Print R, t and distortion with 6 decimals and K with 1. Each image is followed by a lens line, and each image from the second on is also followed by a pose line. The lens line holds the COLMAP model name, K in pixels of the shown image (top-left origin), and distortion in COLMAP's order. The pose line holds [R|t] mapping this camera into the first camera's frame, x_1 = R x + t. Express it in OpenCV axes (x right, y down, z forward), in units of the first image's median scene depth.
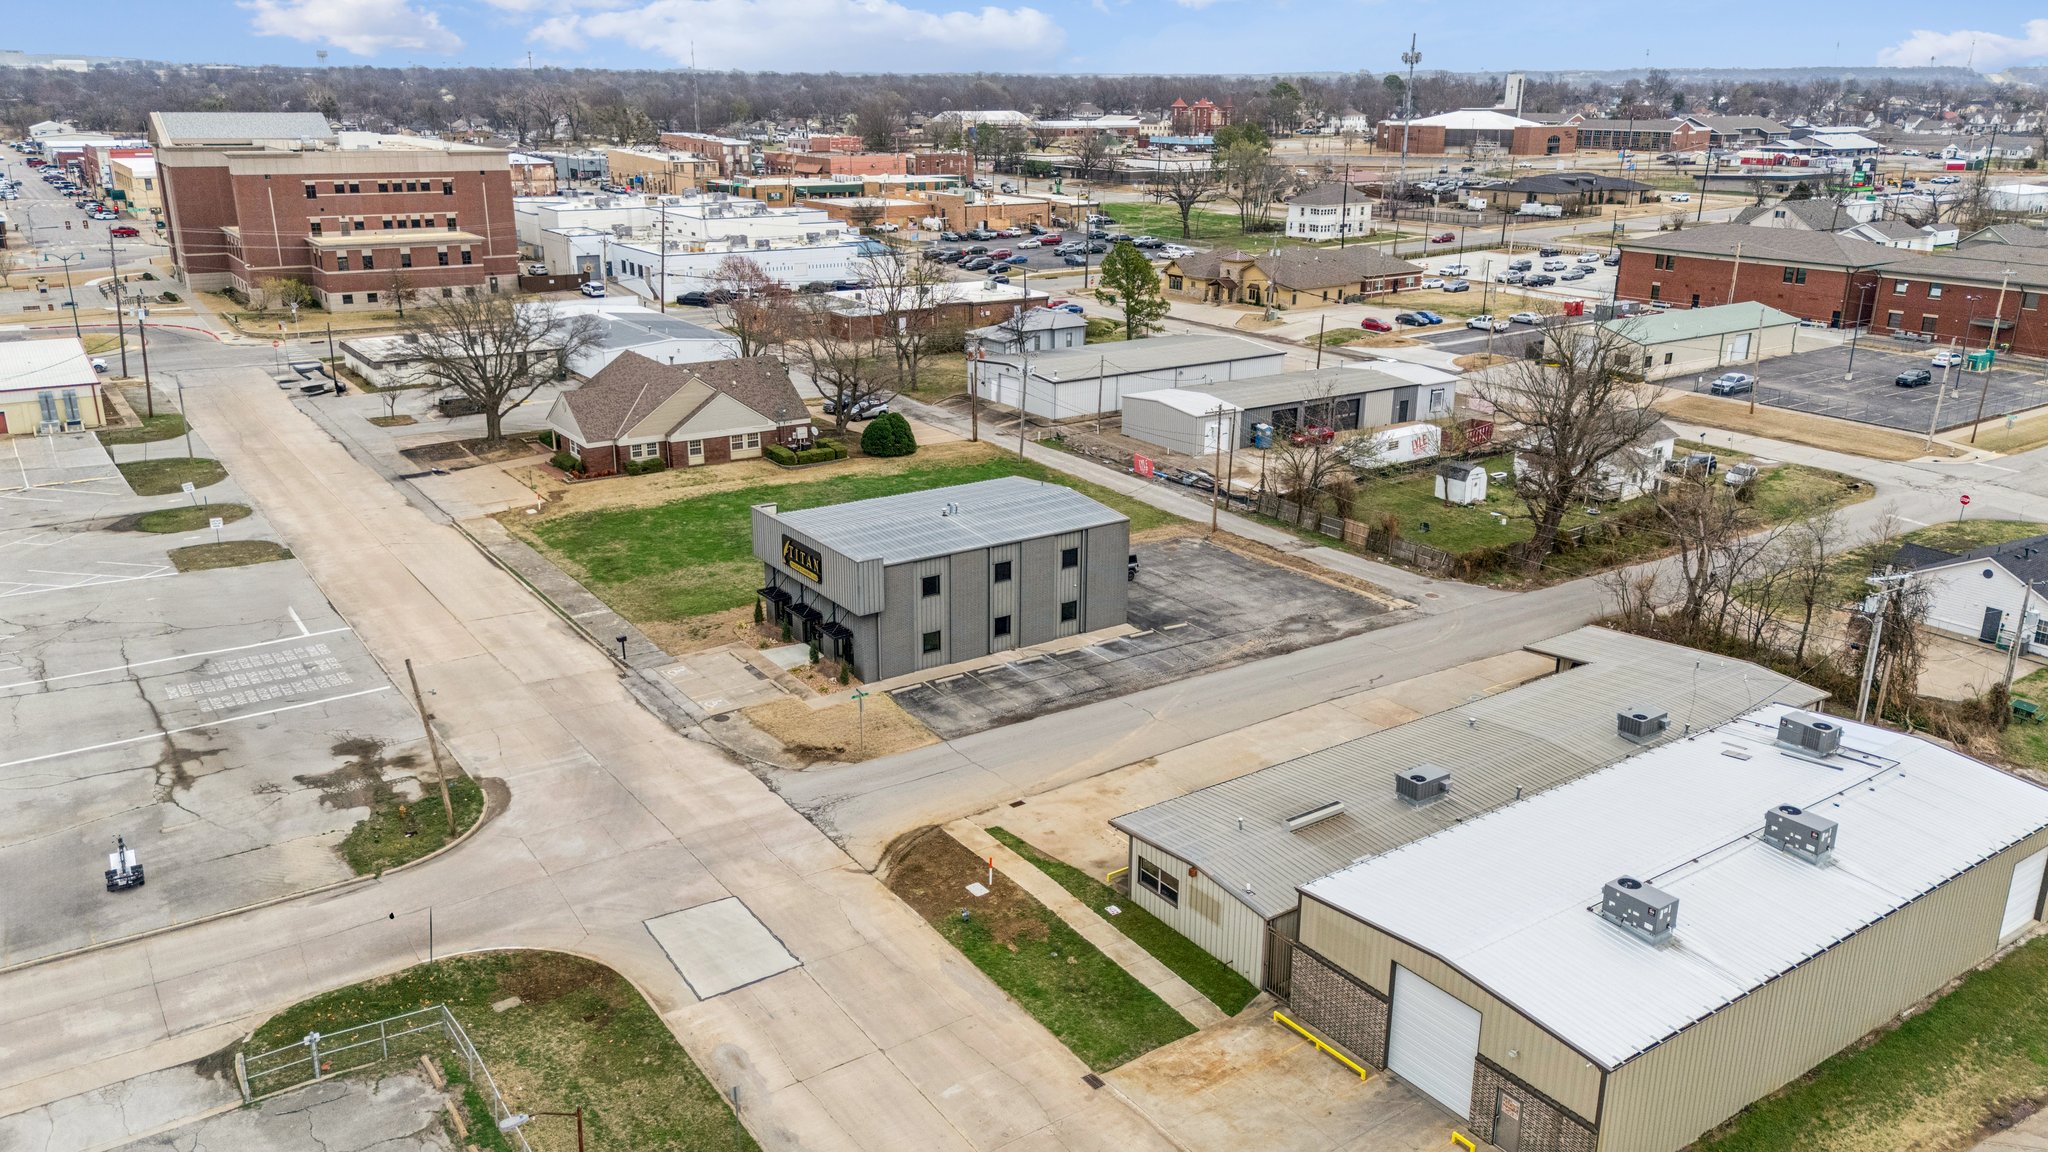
lens RADIAL K [[1506.1, 0, 1016.8], [0, 1506.1, 580.6], [0, 0, 1]] dist [0.073607, -0.070055]
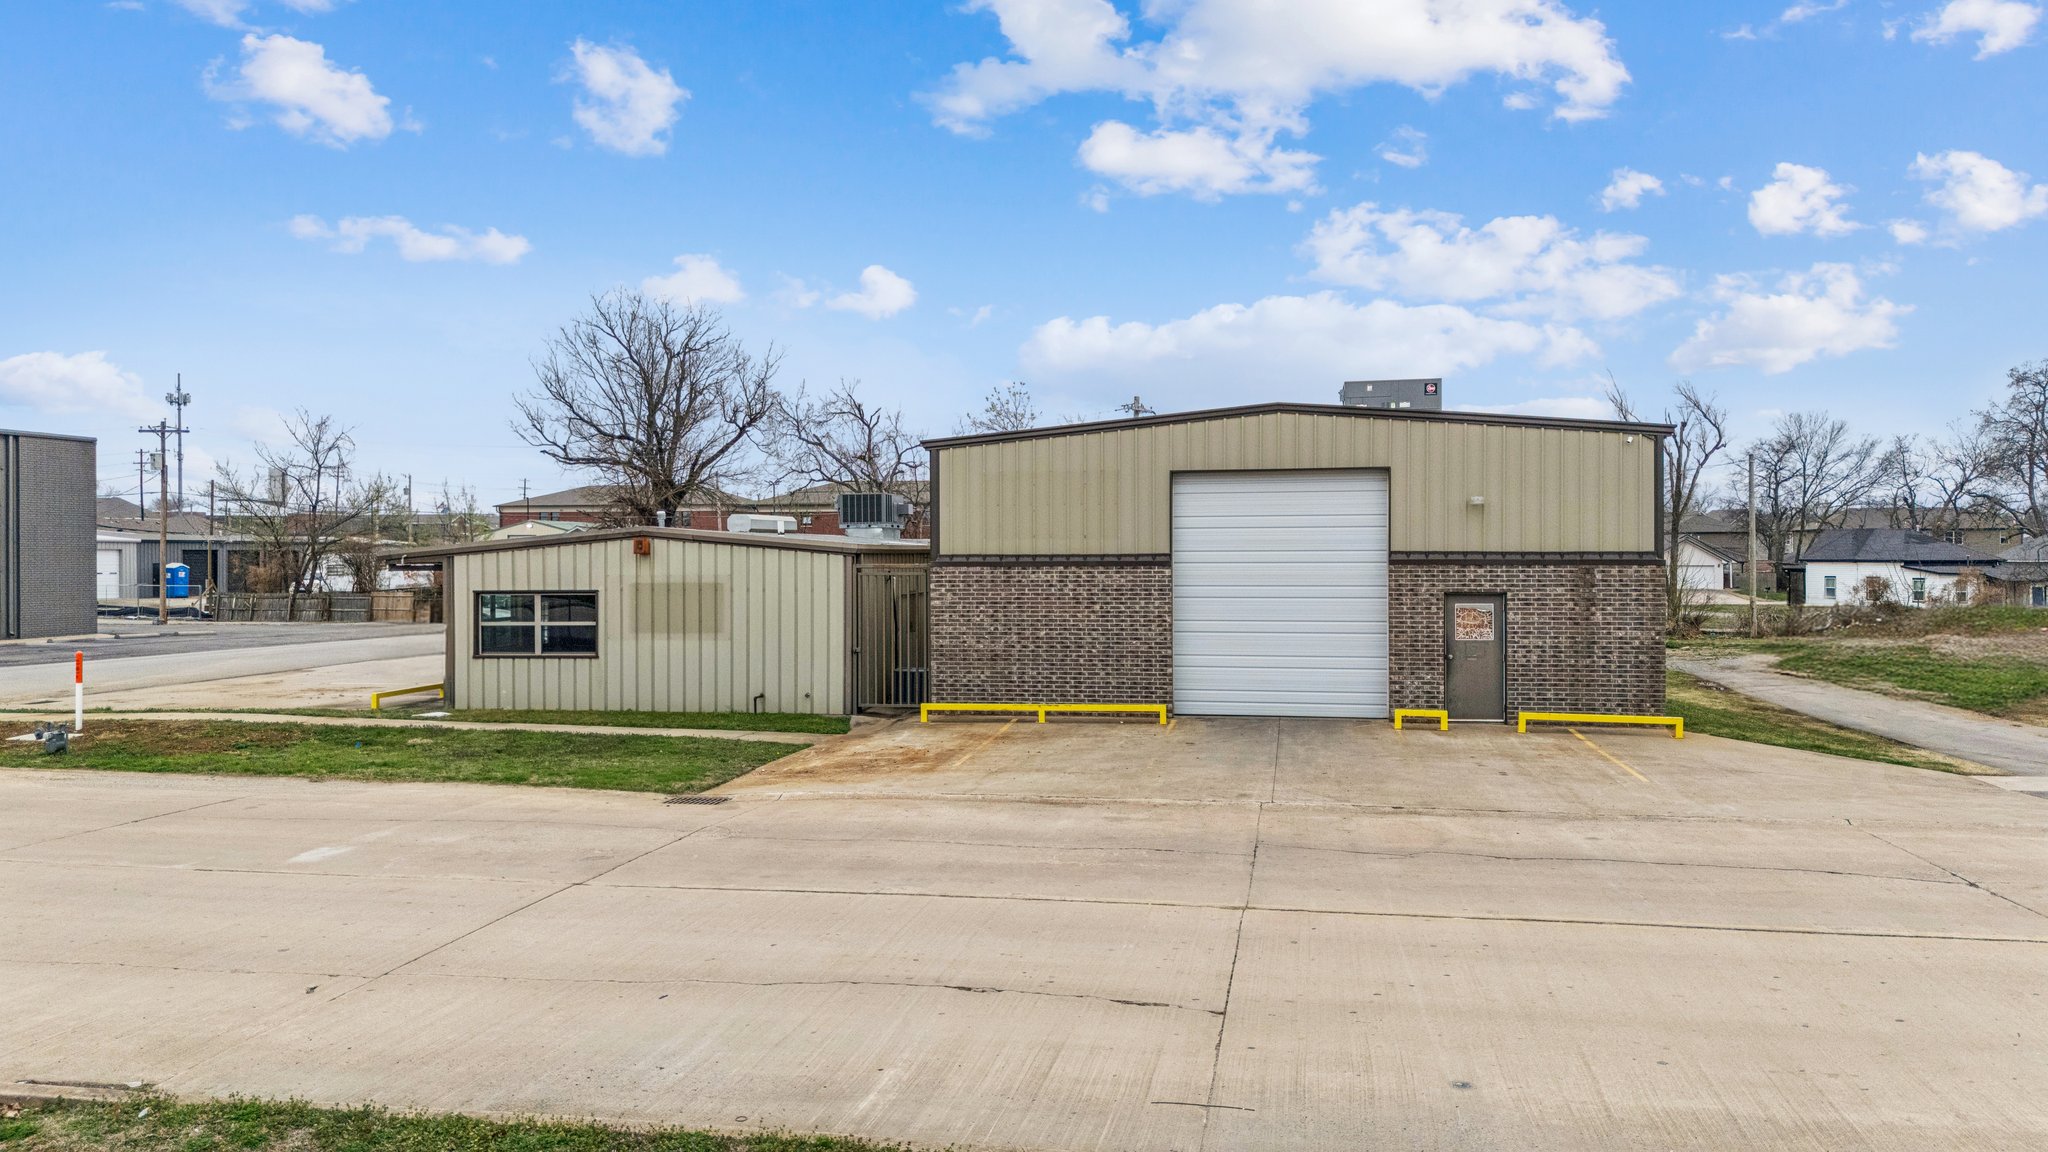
lens RADIAL K [[1506.1, 0, 1016.8], [0, 1506.1, 580.6], [0, 0, 1]] dist [0.073607, -0.070055]
pose [[0.714840, -0.016552, 0.699092, -0.099553], [0.221743, 0.953492, -0.204163, 0.253161], [-0.663199, 0.300963, 0.685265, 0.463180]]
